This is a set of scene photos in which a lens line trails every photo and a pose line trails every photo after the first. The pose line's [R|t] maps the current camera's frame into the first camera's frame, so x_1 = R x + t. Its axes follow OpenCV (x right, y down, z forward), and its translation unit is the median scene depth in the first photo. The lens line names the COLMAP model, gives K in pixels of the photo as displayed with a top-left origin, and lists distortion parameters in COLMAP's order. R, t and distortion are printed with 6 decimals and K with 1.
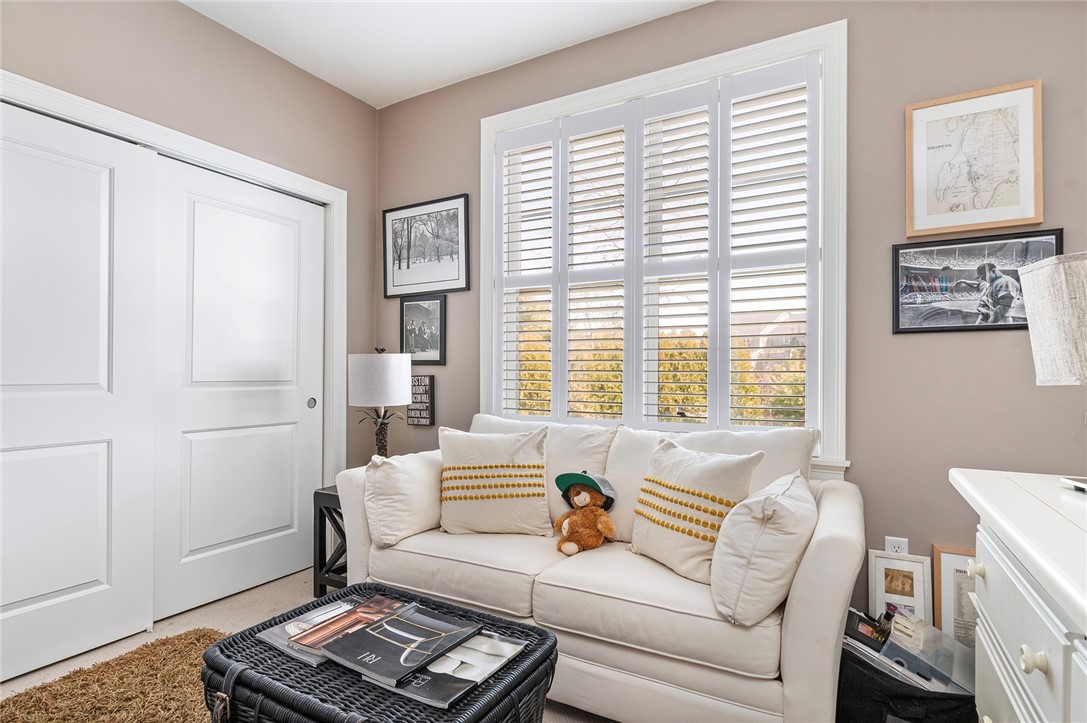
lens RADIAL K [[552.7, 0, 542.2], [0, 552.7, 368.6], [0, 0, 1]] dist [0.002882, -0.000417]
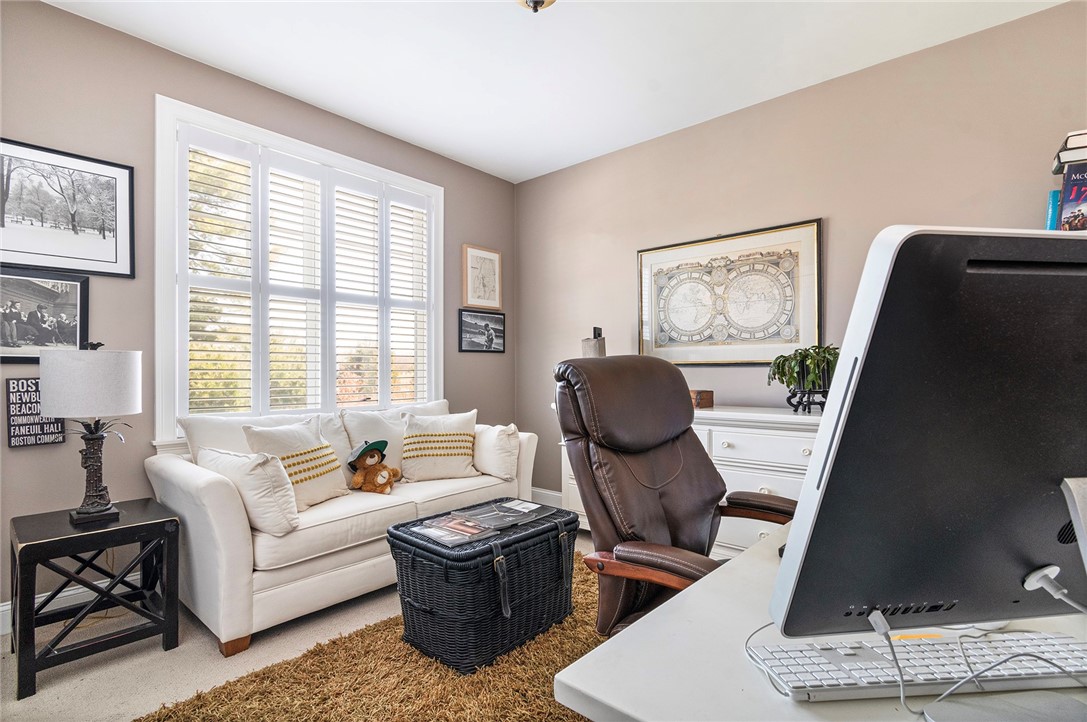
lens RADIAL K [[525.8, 0, 542.0], [0, 525.8, 363.8], [0, 0, 1]] dist [-0.000337, -0.001953]
pose [[0.199810, 0.008605, 0.979797, -1.194426], [-0.002159, 0.999963, -0.008342, -0.002825], [-0.979832, -0.000448, 0.199821, 0.298708]]
